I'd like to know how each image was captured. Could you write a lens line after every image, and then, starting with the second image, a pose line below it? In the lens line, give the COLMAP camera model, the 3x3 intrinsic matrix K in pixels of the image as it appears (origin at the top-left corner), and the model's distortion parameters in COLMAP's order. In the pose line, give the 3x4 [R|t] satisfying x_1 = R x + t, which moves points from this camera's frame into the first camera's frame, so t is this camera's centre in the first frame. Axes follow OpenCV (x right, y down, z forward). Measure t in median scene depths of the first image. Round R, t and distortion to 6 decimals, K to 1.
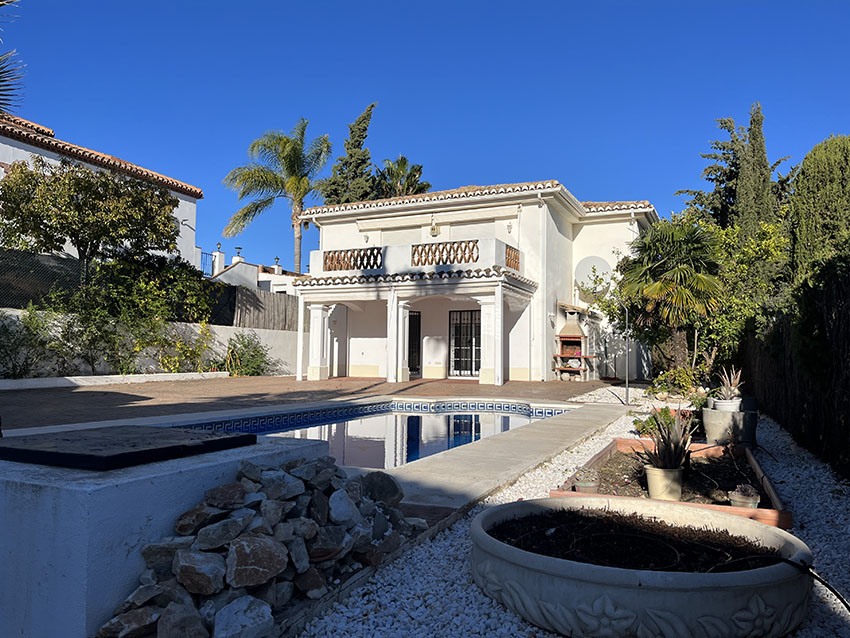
lens RADIAL K [[636.6, 0, 423.8], [0, 636.6, 320.5], [0, 0, 1]] dist [0.044970, -0.063804]
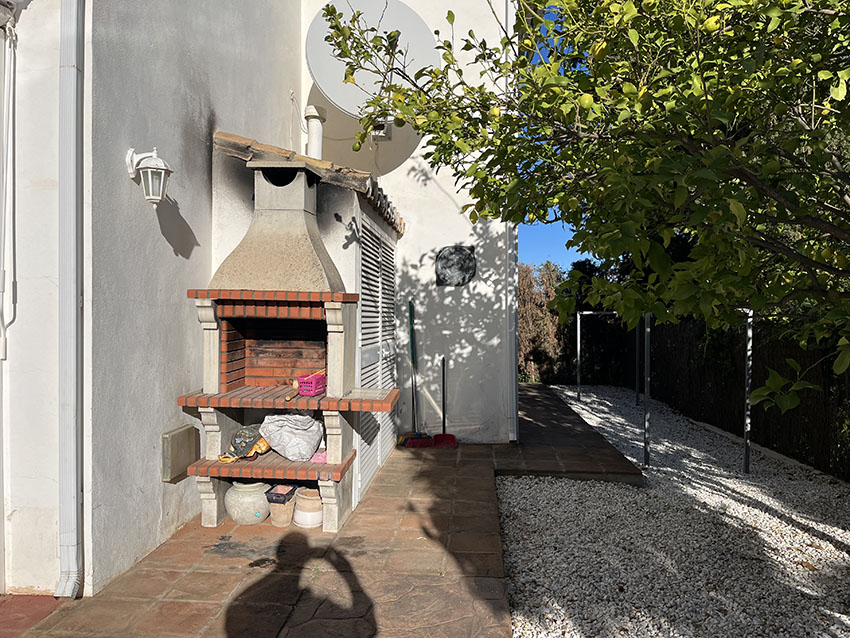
lens RADIAL K [[636.6, 0, 424.1], [0, 636.6, 317.3], [0, 0, 1]] dist [0.044970, -0.063804]
pose [[0.930863, -0.012693, 0.365147, 0.201113], [-0.010272, 0.998092, 0.060880, 0.019294], [-0.365223, -0.060422, 0.928957, 0.798976]]
